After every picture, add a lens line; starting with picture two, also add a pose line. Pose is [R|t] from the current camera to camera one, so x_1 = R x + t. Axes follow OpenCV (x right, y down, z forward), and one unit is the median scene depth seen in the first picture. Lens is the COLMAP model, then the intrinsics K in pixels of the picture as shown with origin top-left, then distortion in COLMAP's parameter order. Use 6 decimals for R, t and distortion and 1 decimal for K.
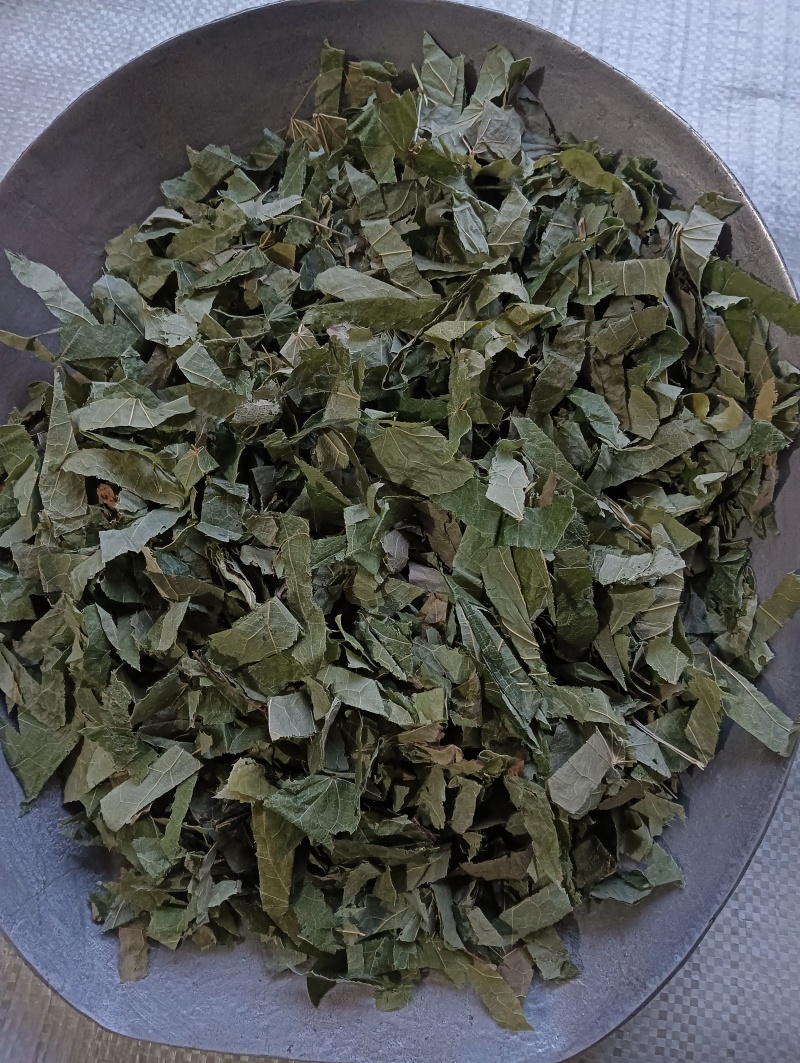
lens RADIAL K [[843.6, 0, 381.3], [0, 843.6, 534.3], [0, 0, 1]] dist [0.039045, -0.117506]
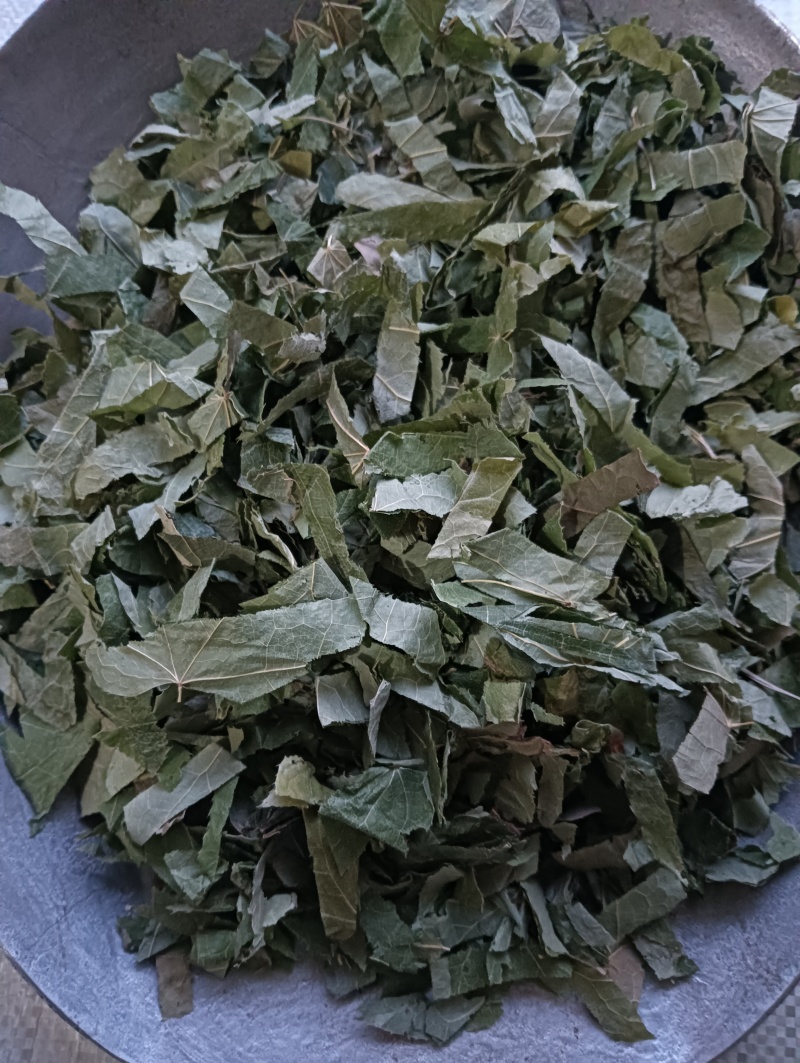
lens RADIAL K [[843.6, 0, 388.8], [0, 843.6, 531.4], [0, 0, 1]] dist [0.039045, -0.117506]
pose [[0.997795, -0.062848, 0.021346, -0.067474], [0.063014, 0.997987, -0.007187, 0.058644], [-0.020851, 0.008516, 0.999746, 0.141573]]
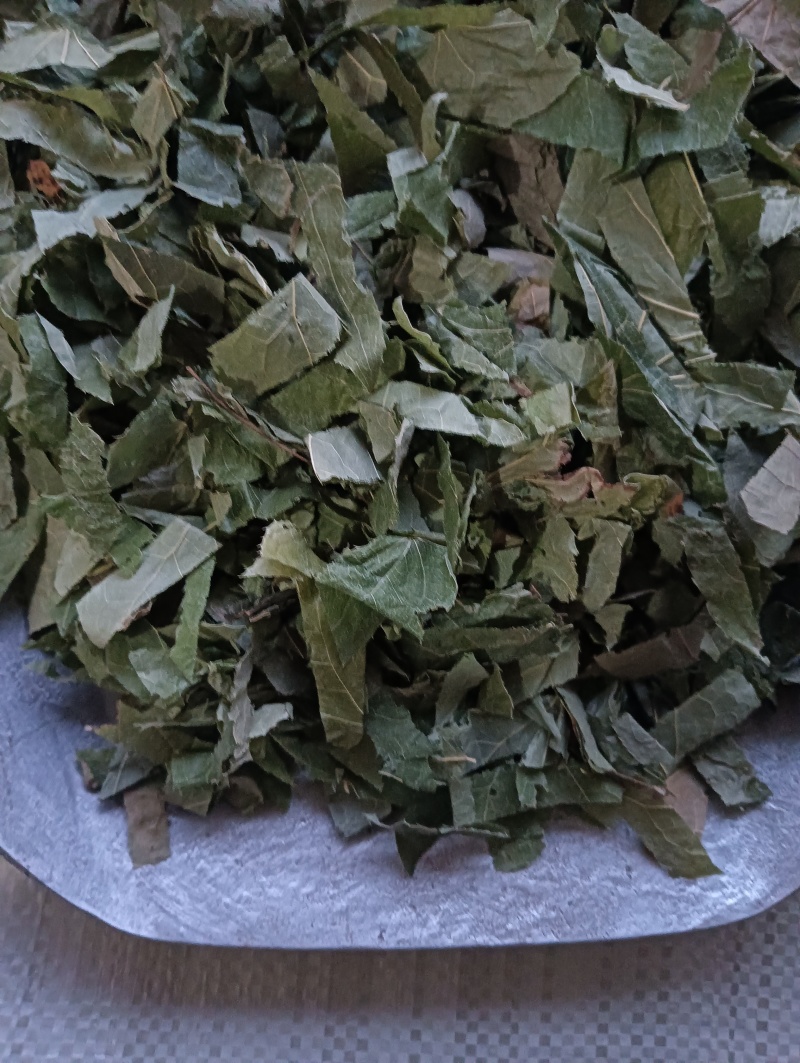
lens RADIAL K [[843.6, 0, 380.8], [0, 843.6, 544.7], [0, 0, 1]] dist [0.039045, -0.117506]
pose [[0.995705, -0.091545, 0.013789, -0.084819], [0.090707, 0.994492, 0.052508, 0.235125], [-0.018520, -0.051032, 0.998525, 0.291459]]
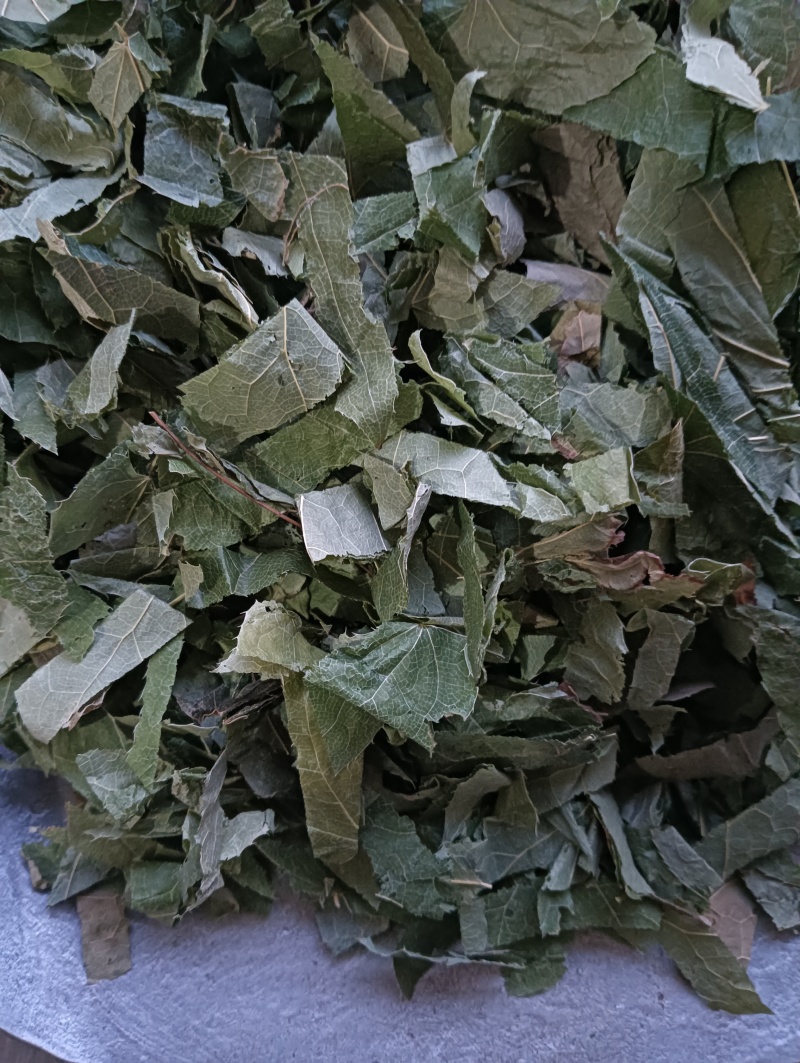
lens RADIAL K [[843.6, 0, 384.6], [0, 843.6, 540.9], [0, 0, 1]] dist [0.039045, -0.117506]
pose [[0.997871, -0.064612, 0.008856, -0.077434], [0.063297, 0.992235, 0.107065, 0.157051], [-0.015705, -0.106276, 0.994213, 0.412654]]
